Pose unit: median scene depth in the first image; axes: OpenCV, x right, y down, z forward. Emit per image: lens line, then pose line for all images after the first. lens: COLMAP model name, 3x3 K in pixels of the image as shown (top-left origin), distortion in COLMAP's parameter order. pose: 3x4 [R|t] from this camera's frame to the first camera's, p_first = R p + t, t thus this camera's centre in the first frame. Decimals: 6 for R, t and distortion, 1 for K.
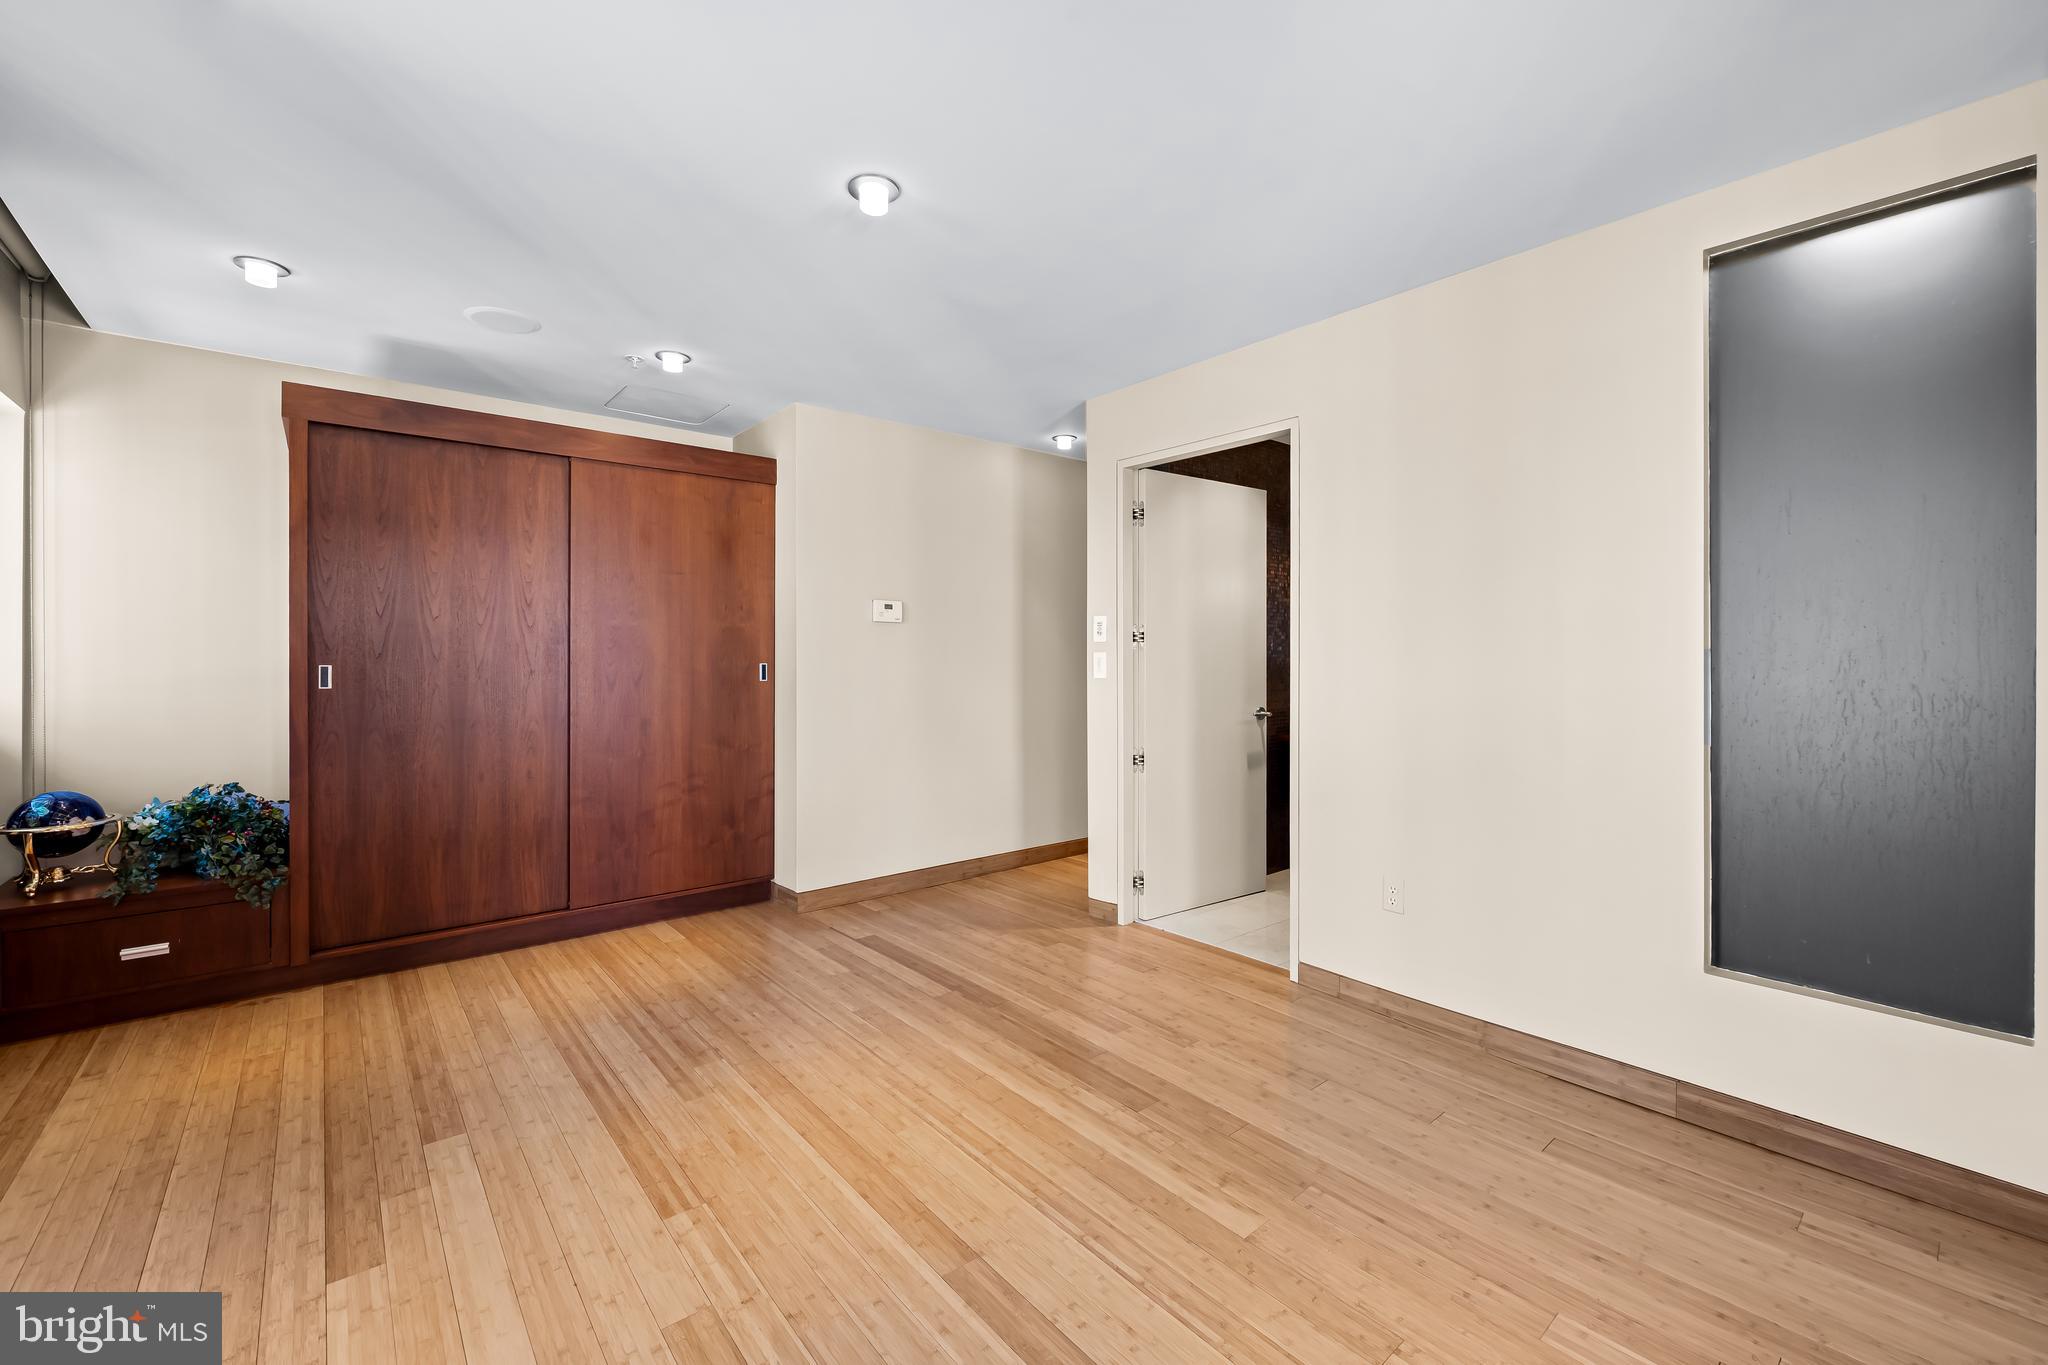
lens RADIAL K [[830.5, 0, 1027.5], [0, 830.5, 662.0], [0, 0, 1]] dist [-0.002943, -0.000411]
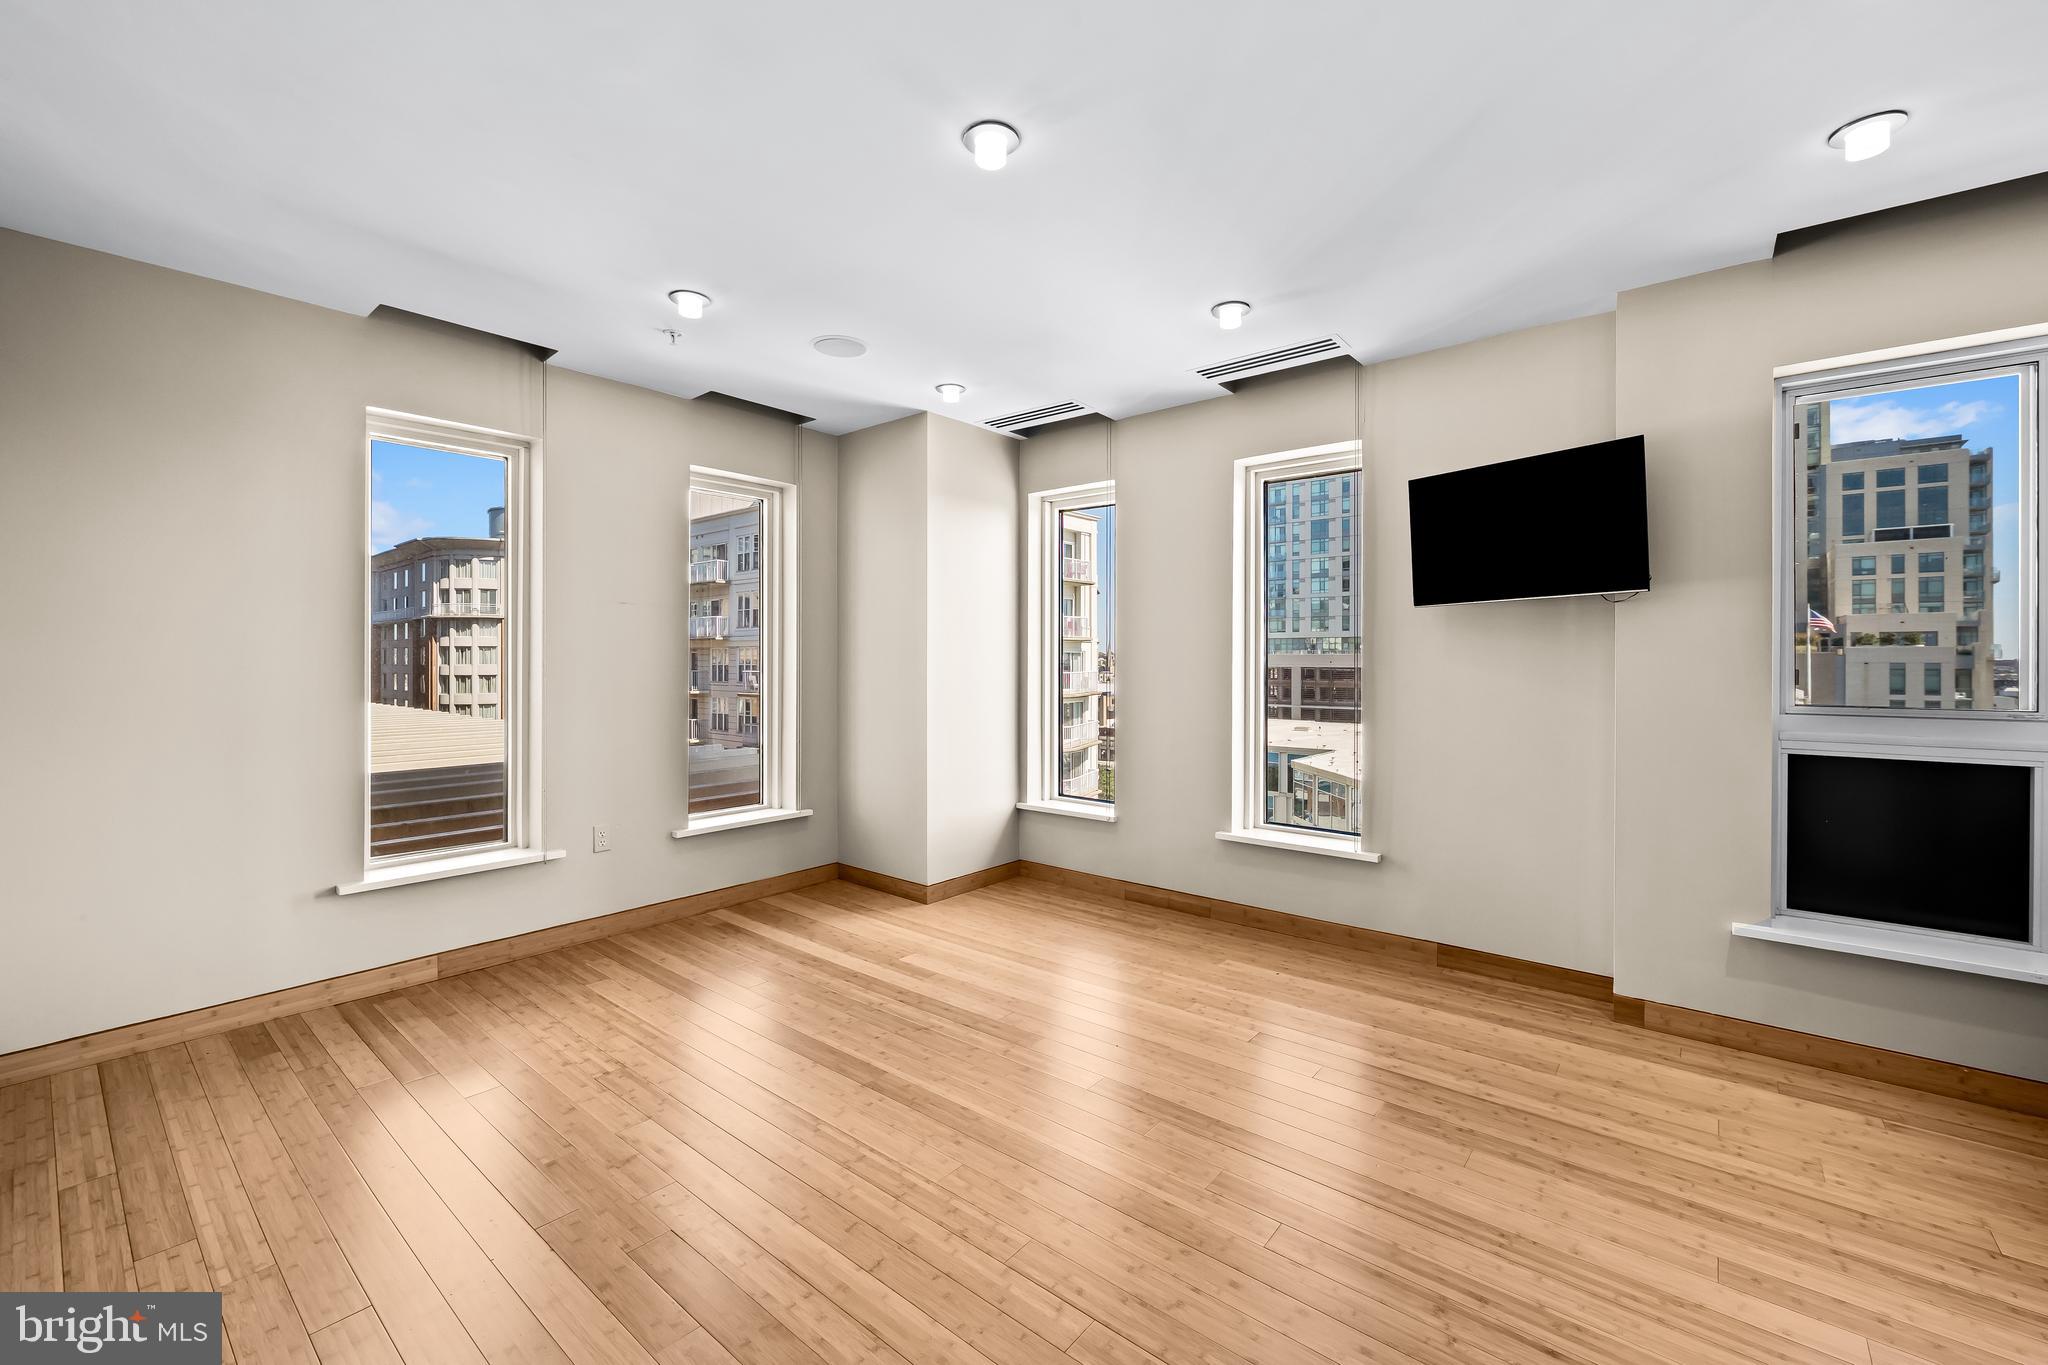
lens RADIAL K [[830.5, 0, 1027.5], [0, 830.5, 662.0], [0, 0, 1]] dist [-0.002943, -0.000411]
pose [[-0.984177, 0.000160, -0.177188, -0.064770], [-0.001135, 0.999973, 0.007206, -0.006955], [0.177184, 0.007293, -0.984151, 1.911961]]
